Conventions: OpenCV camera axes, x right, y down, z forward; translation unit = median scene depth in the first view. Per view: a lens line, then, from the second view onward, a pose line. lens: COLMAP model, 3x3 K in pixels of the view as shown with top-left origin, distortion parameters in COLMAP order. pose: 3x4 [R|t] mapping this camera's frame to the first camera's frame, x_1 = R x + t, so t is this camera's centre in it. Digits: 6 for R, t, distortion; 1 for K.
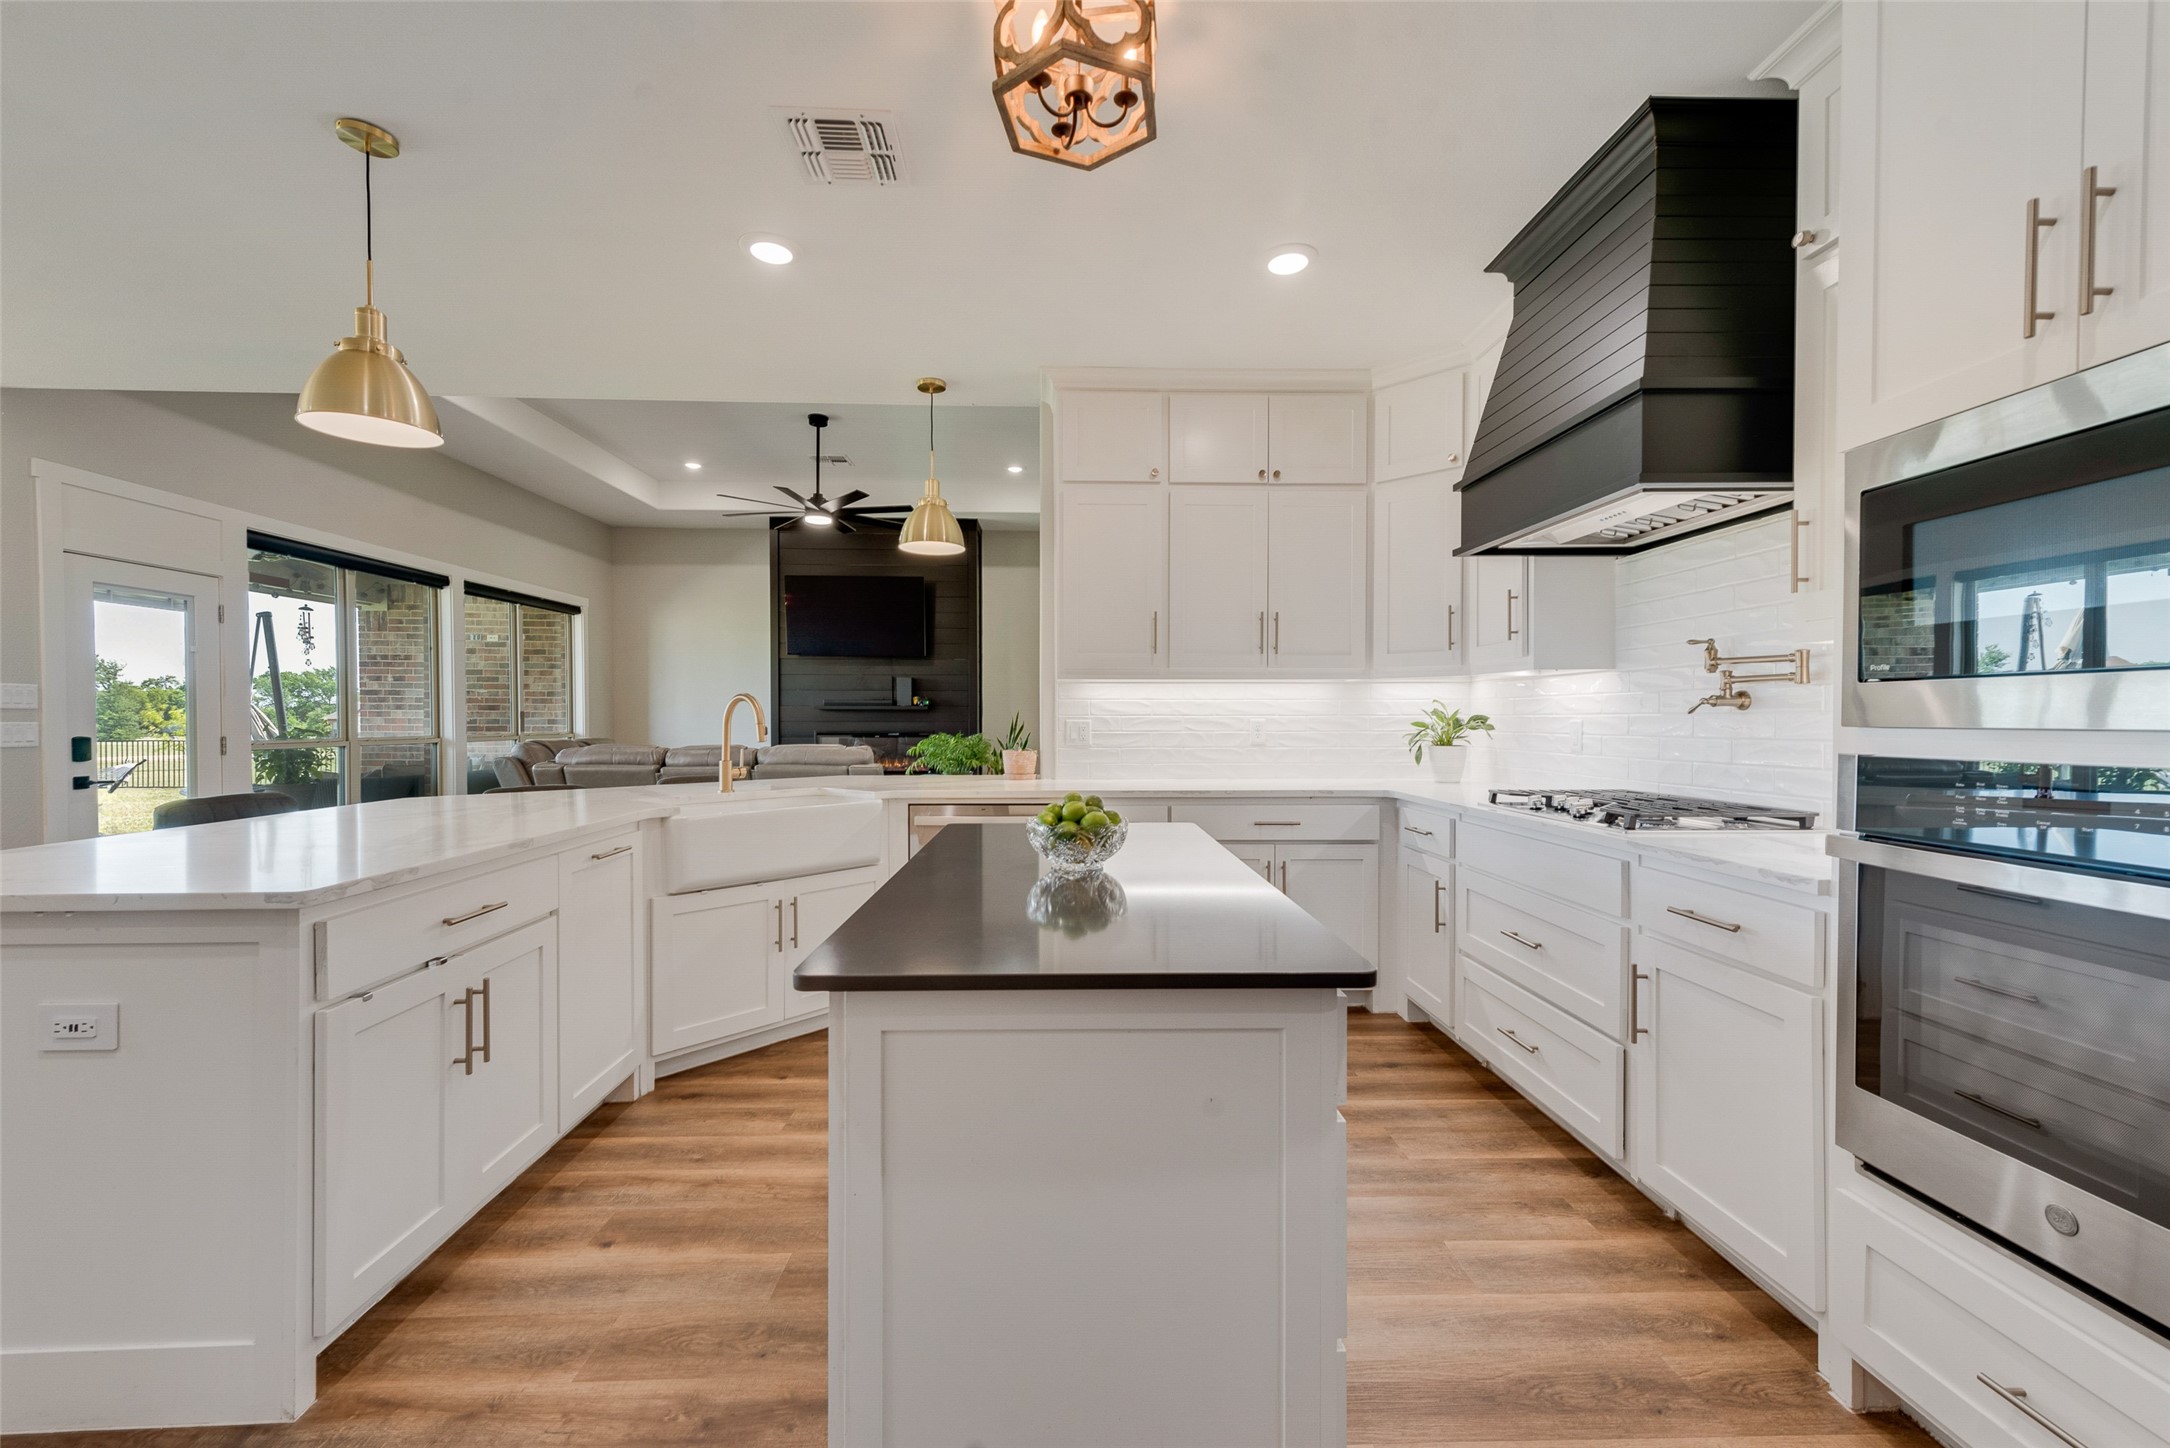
lens RADIAL K [[845.0, 0, 1079.5], [0, 845.0, 725.8], [0, 0, 1]] dist [0.001421, -0.000192]
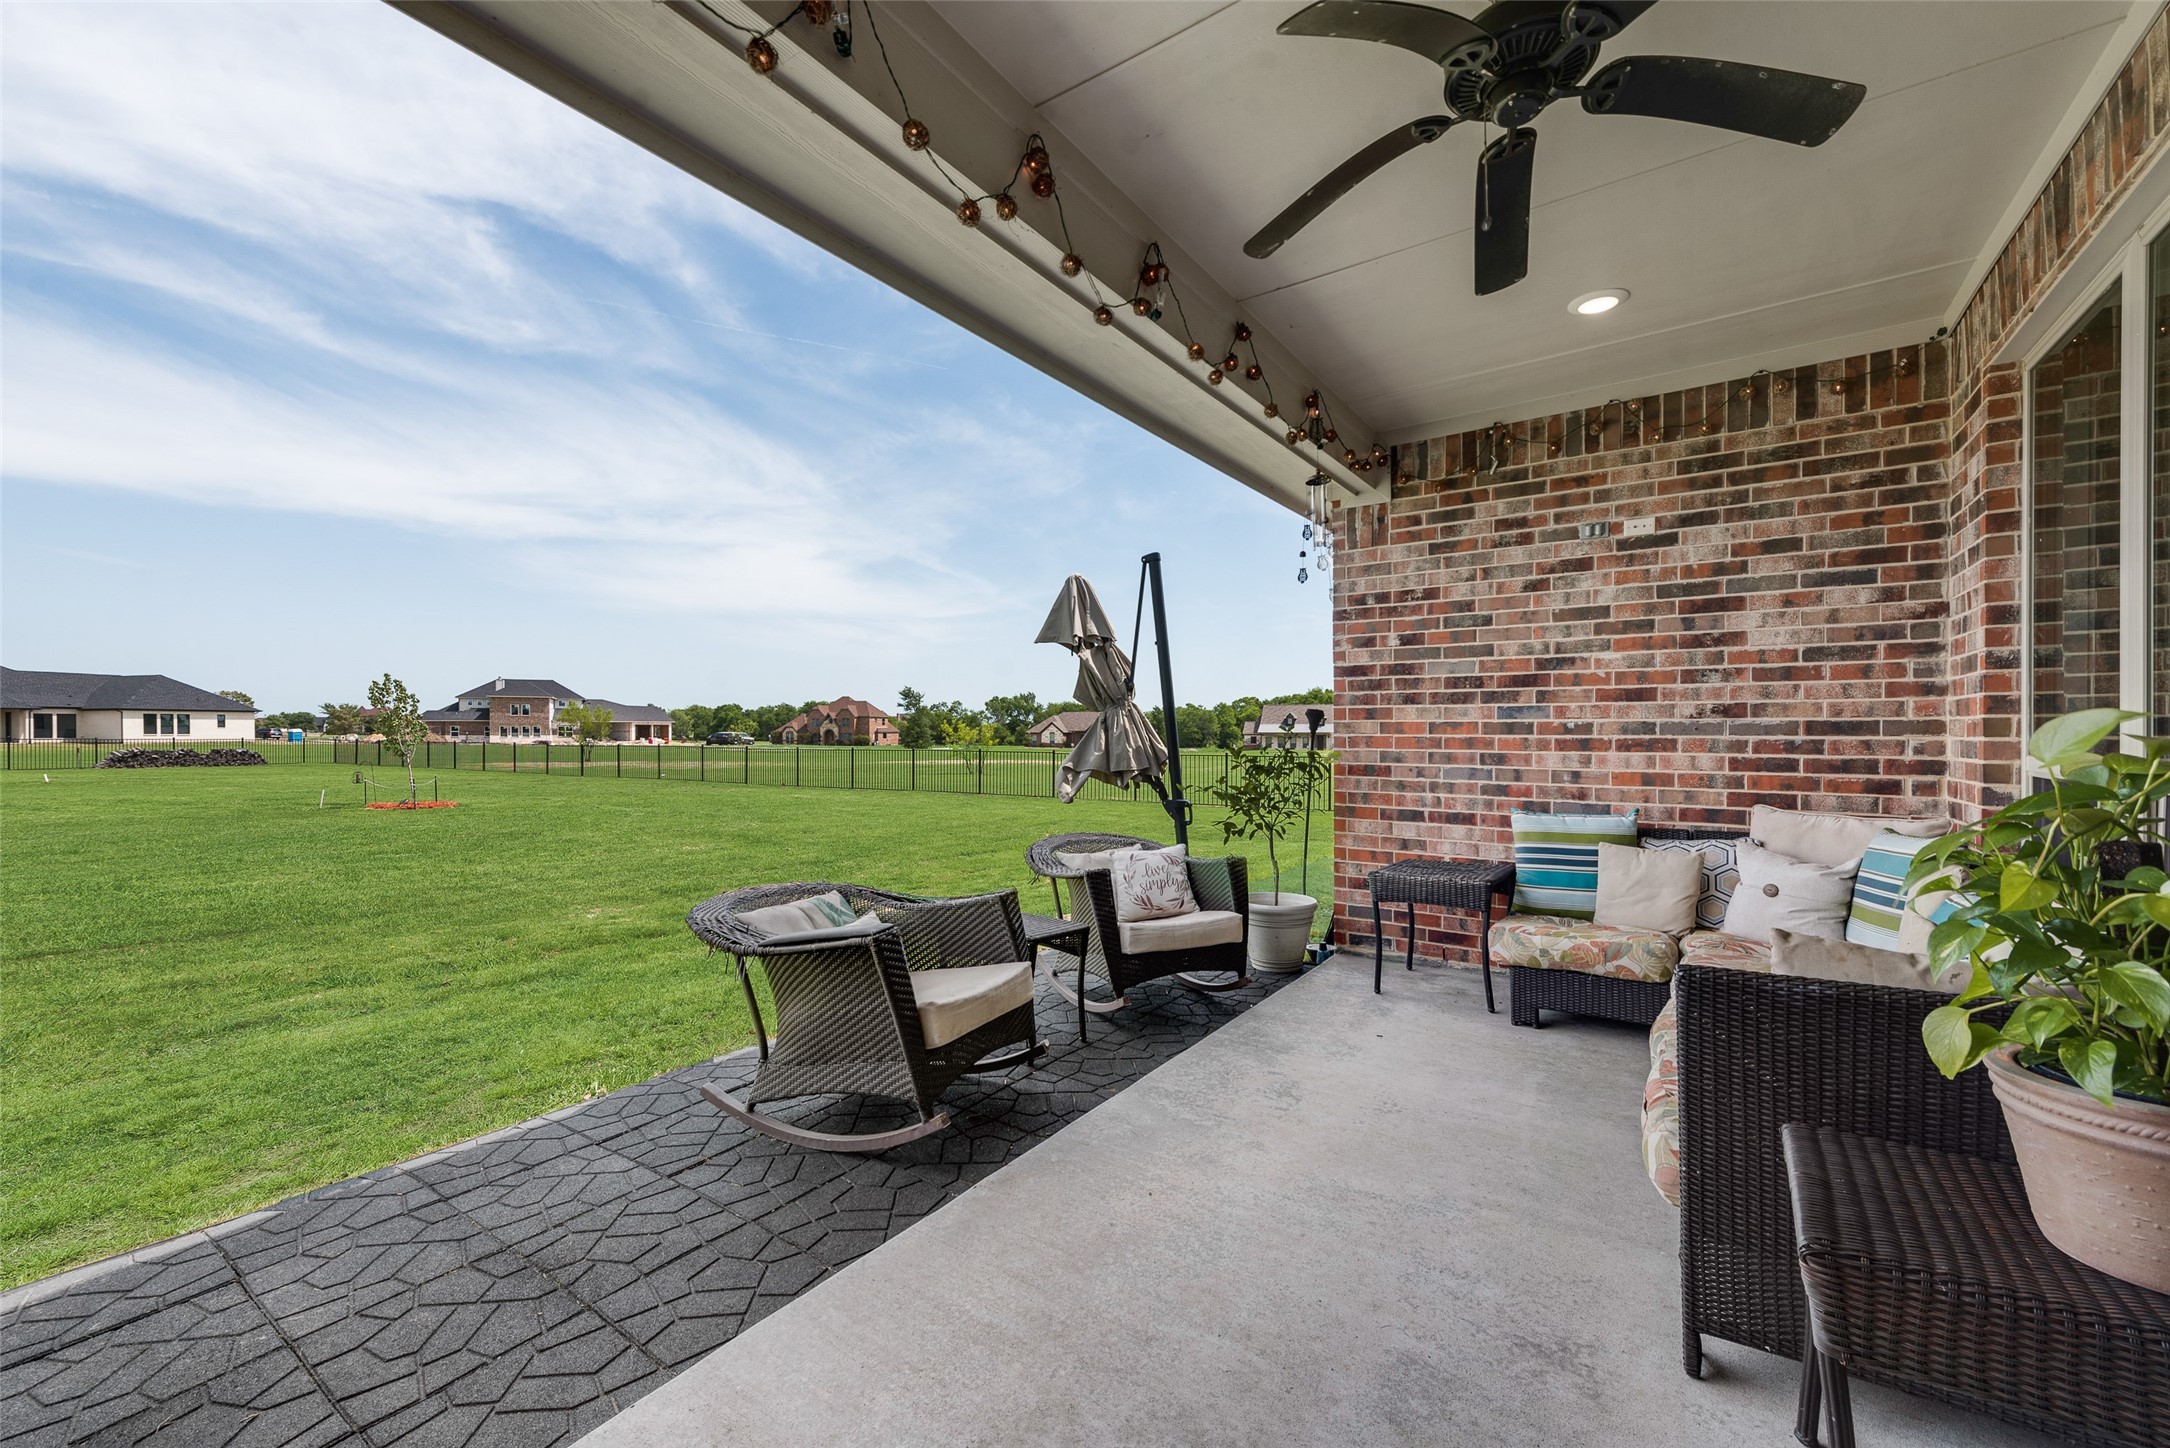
lens RADIAL K [[845.0, 0, 1079.5], [0, 845.0, 725.8], [0, 0, 1]] dist [0.001421, -0.000192]
pose [[0.781207, -0.004803, -0.624253, -0.651388], [0.002770, 0.999987, -0.004228, -0.005224], [0.624266, 0.001574, 0.781211, 0.505513]]
